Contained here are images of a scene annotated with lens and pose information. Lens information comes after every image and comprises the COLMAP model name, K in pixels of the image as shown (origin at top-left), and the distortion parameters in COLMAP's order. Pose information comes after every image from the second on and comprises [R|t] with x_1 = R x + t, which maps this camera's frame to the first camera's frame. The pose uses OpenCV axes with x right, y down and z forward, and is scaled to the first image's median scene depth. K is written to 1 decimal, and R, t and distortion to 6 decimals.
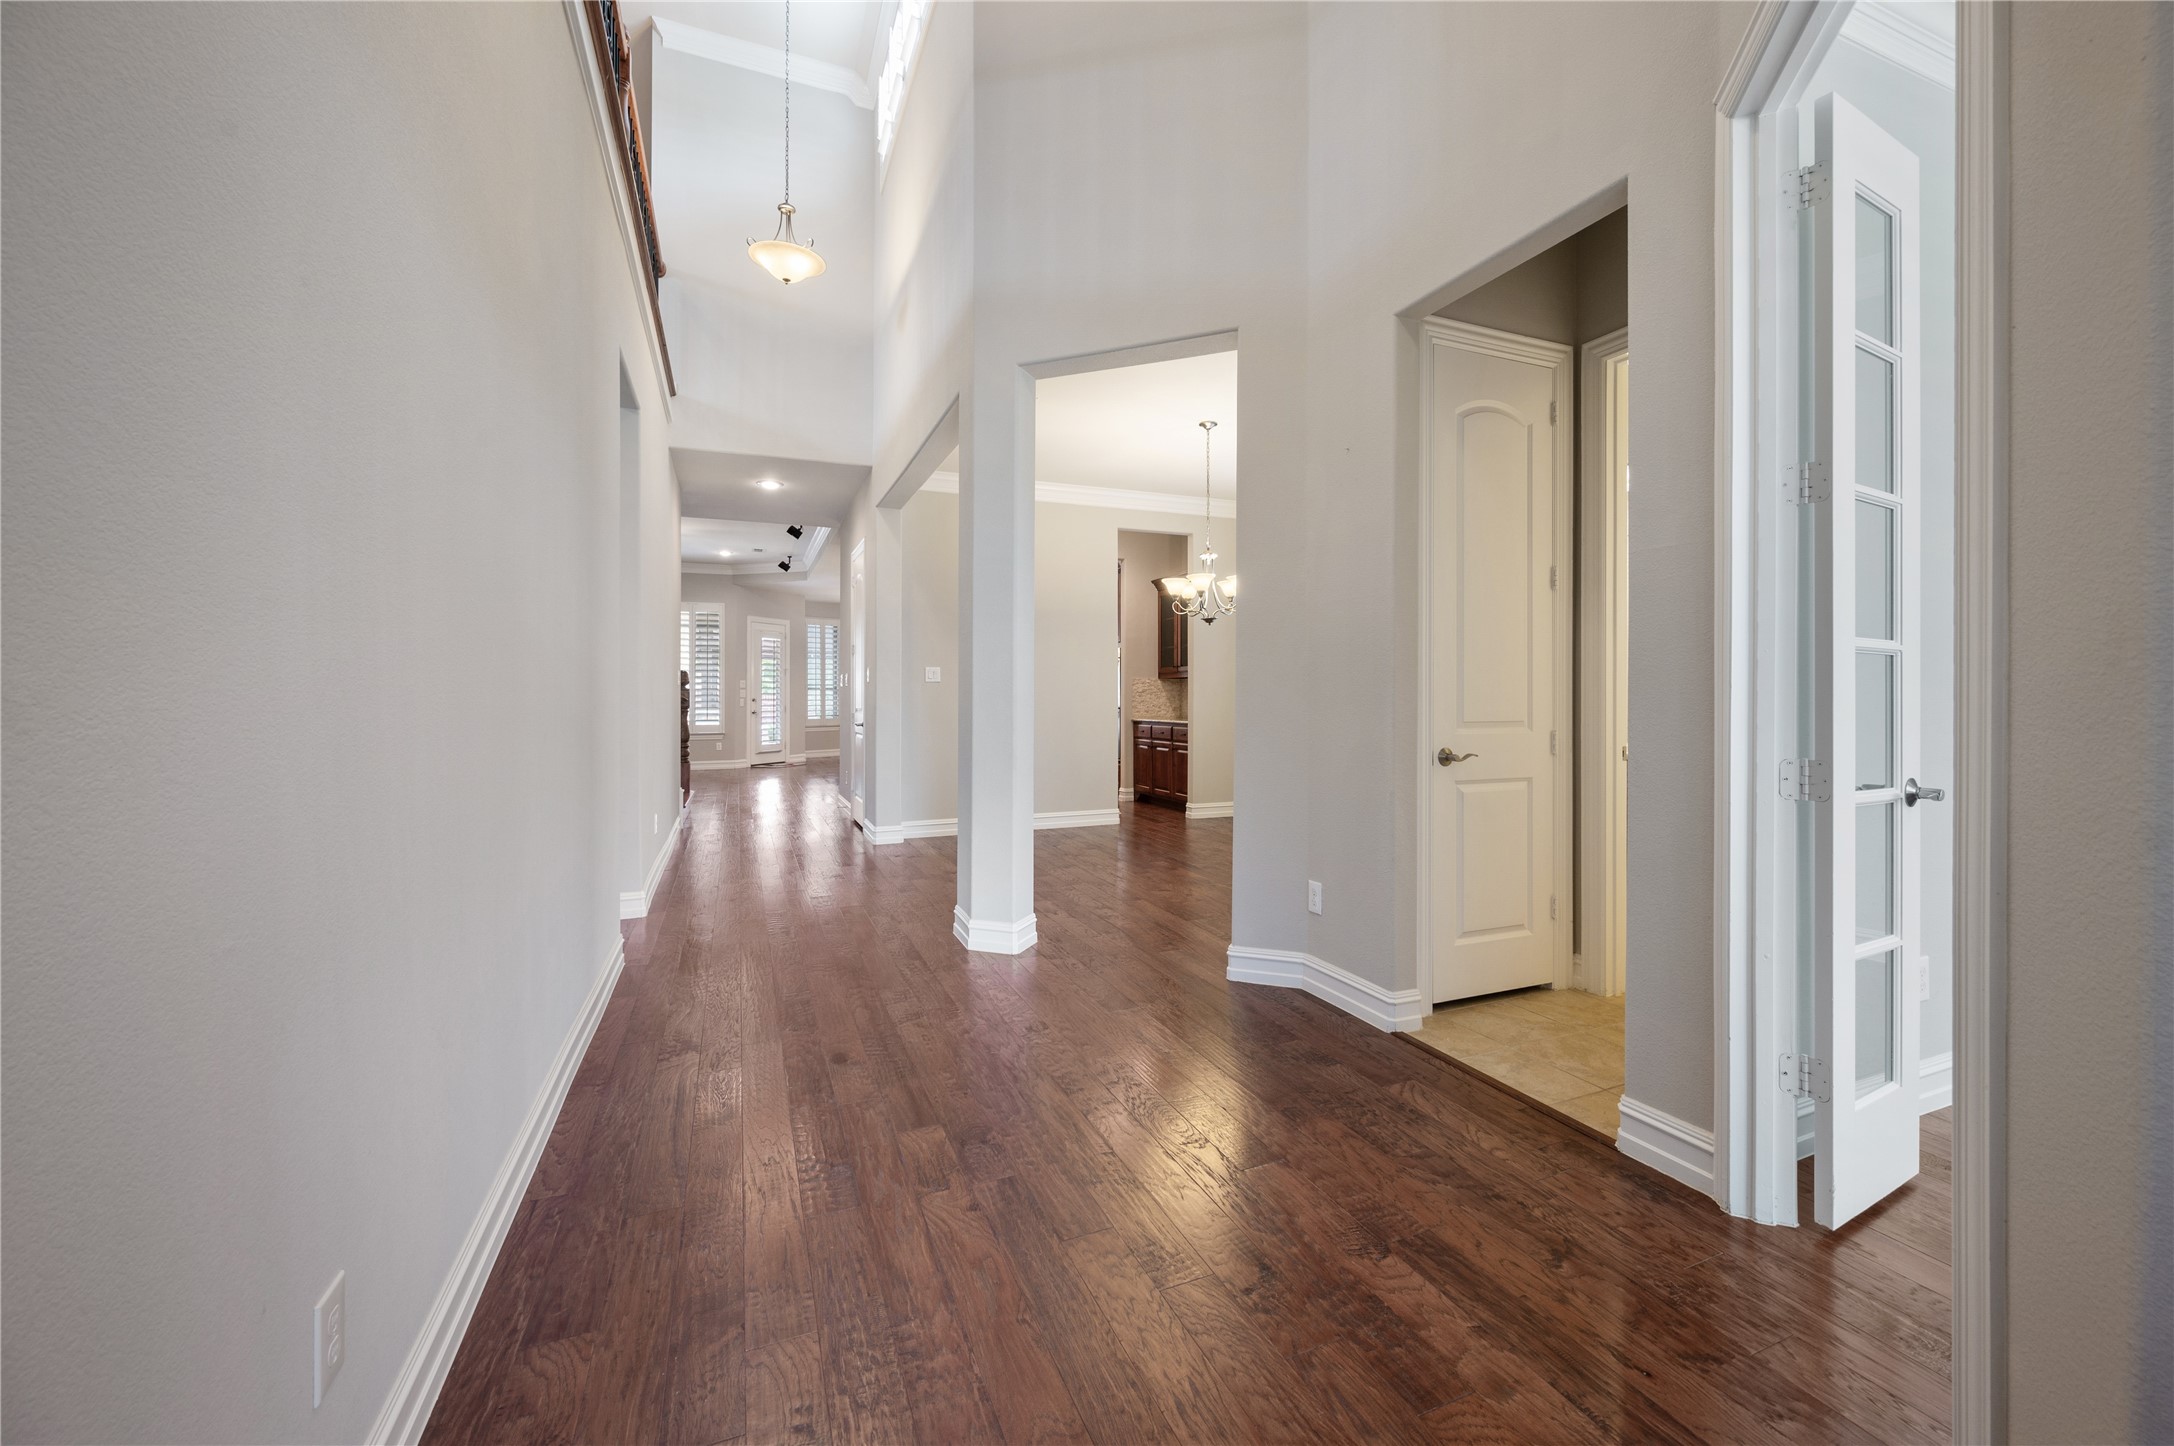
lens RADIAL K [[861.4, 0, 1086.0], [0, 861.4, 706.9], [0, 0, 1]] dist [-0.001256, -0.000104]
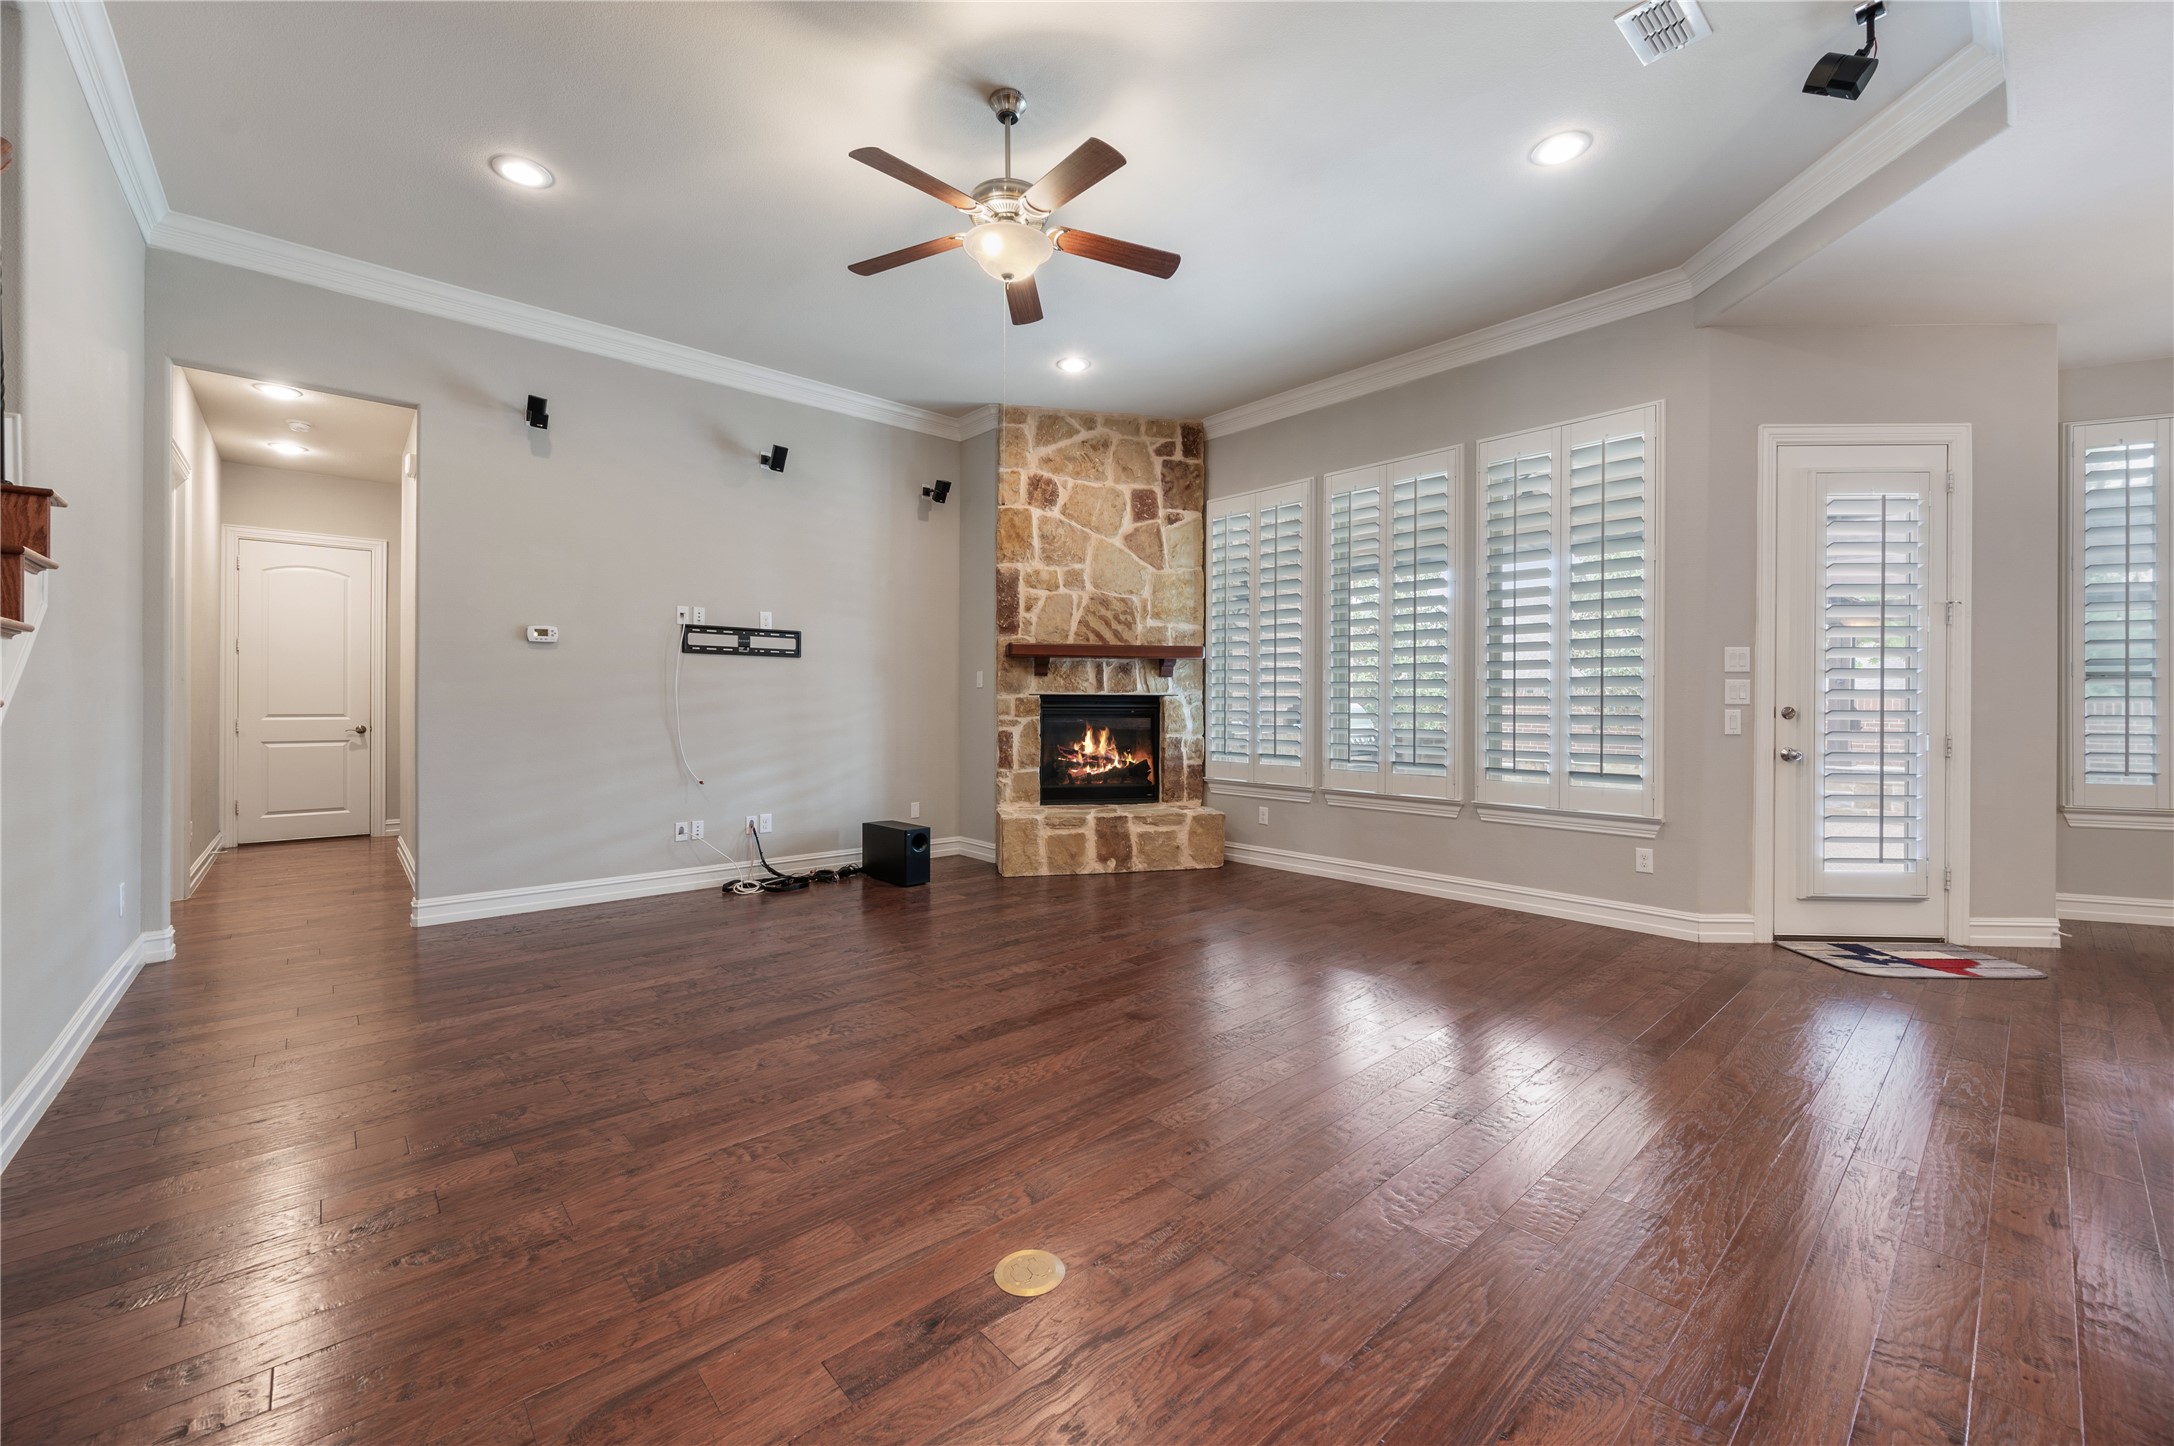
lens RADIAL K [[861.4, 0, 1108.6], [0, 861.4, 704.4], [0, 0, 1]] dist [-0.001256, -0.000104]
pose [[0.347670, -0.001699, -0.937616, -0.181268], [-0.004196, 0.999986, -0.003368, -0.009518], [0.937608, 0.005105, 0.347657, 0.636419]]
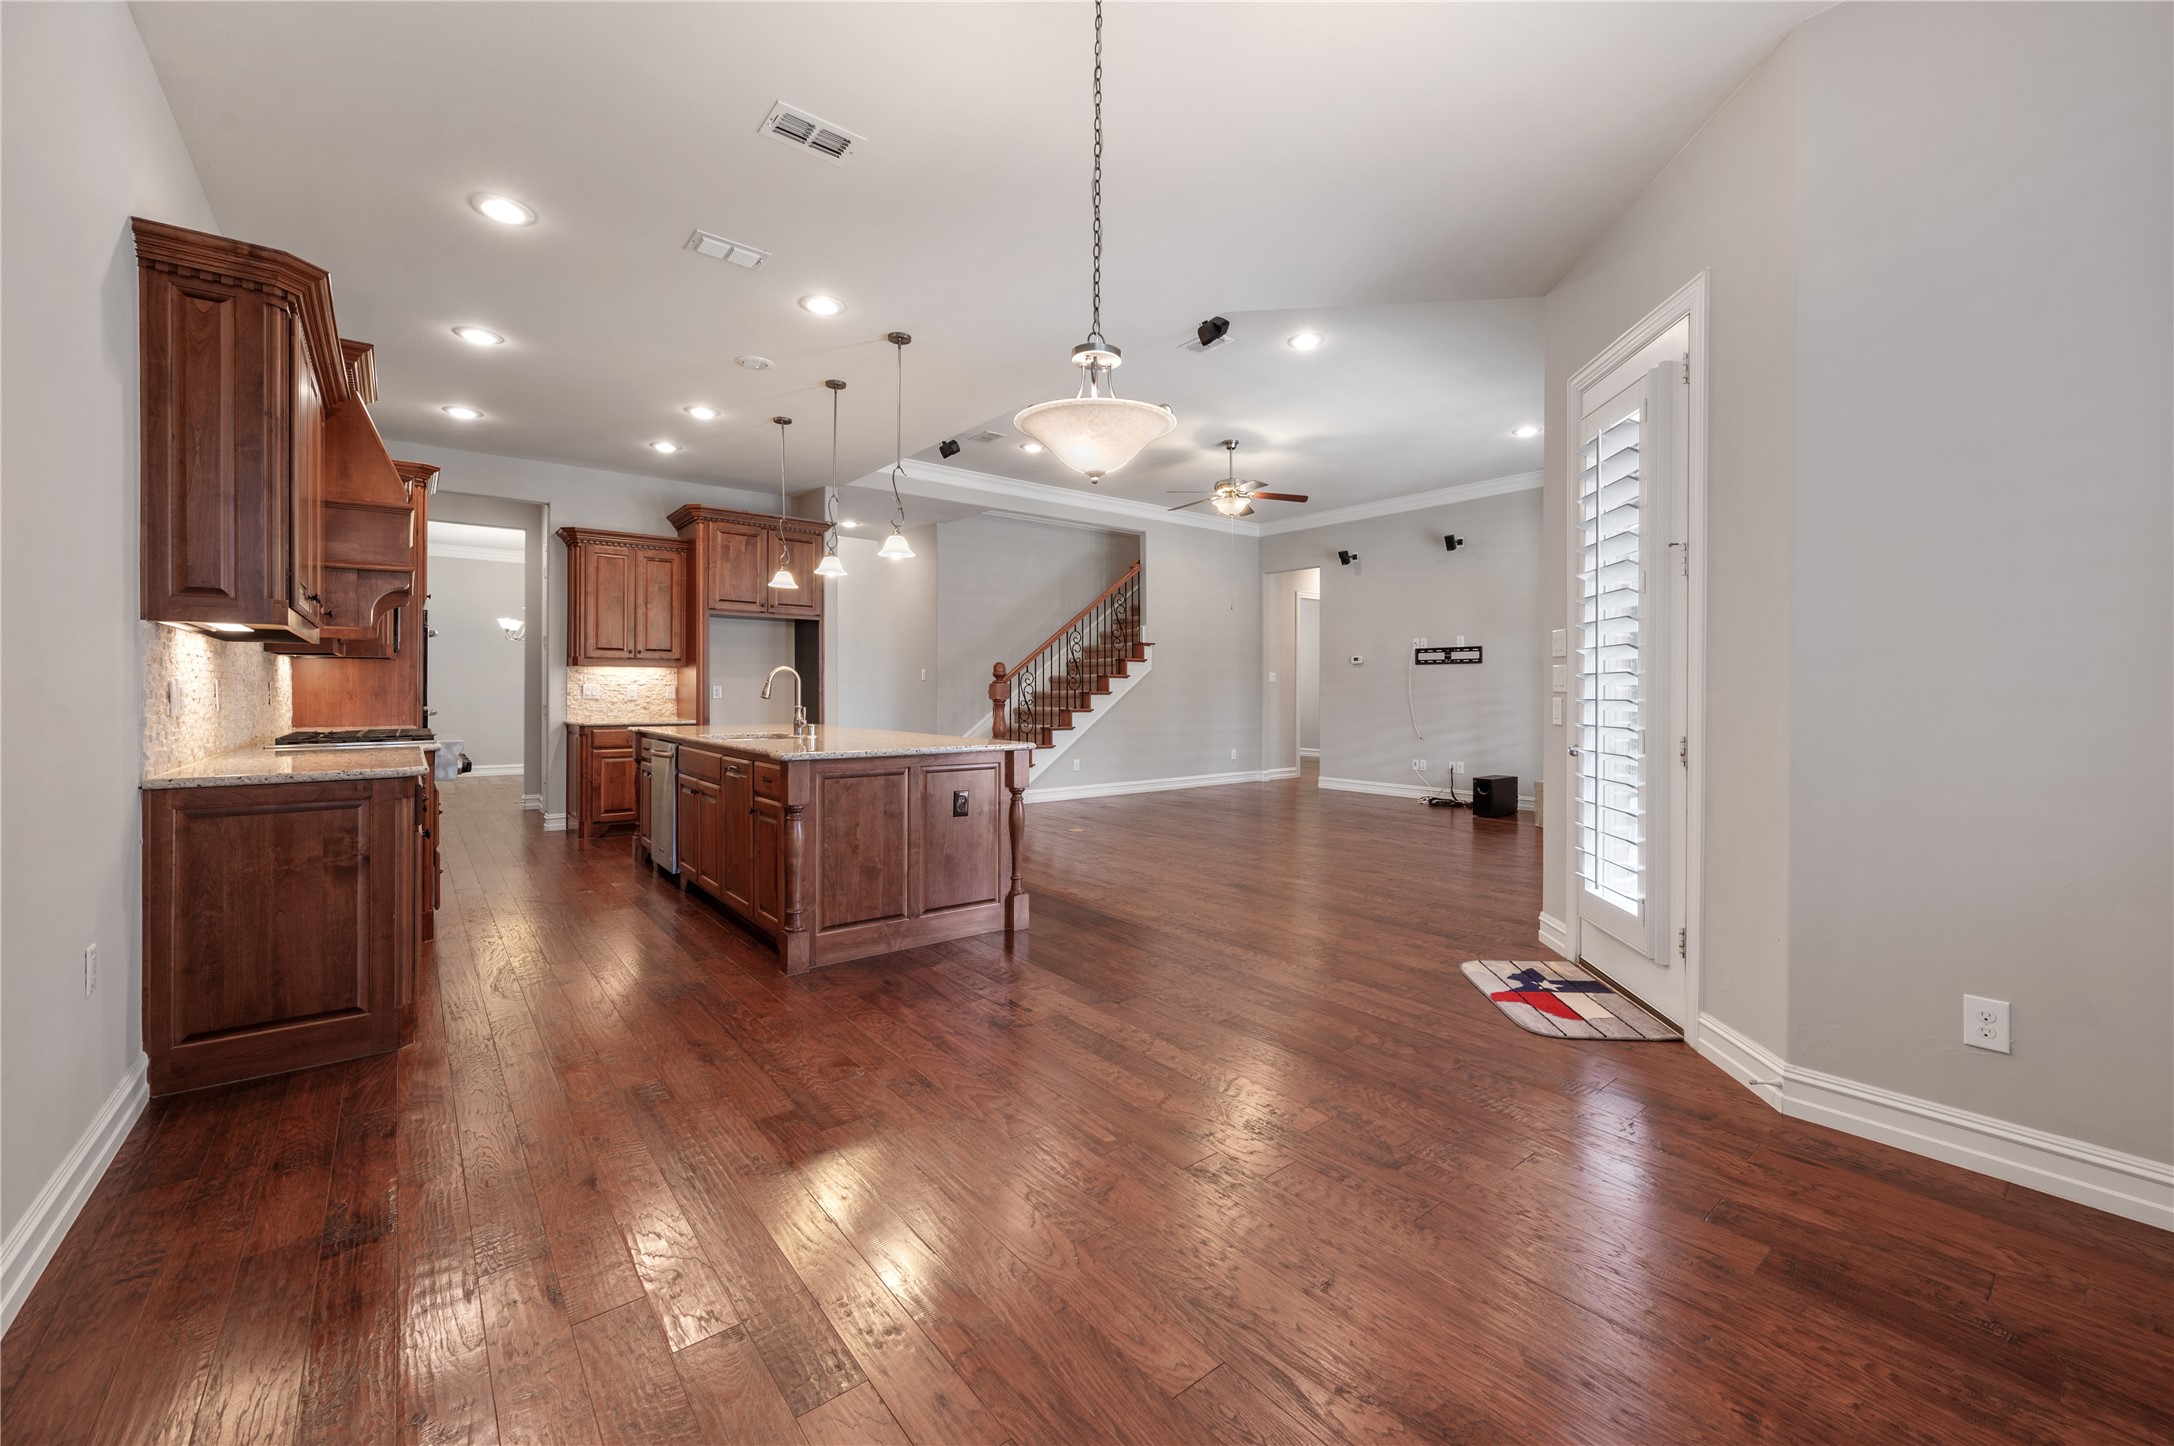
lens RADIAL K [[861.4, 0, 1096.0], [0, 861.4, 692.4], [0, 0, 1]] dist [-0.001256, -0.000104]
pose [[-0.957686, -0.004884, -0.287775, -0.161040], [-0.006119, 0.999976, 0.003394, -0.012289], [0.287751, 0.005011, -0.957692, 1.308931]]
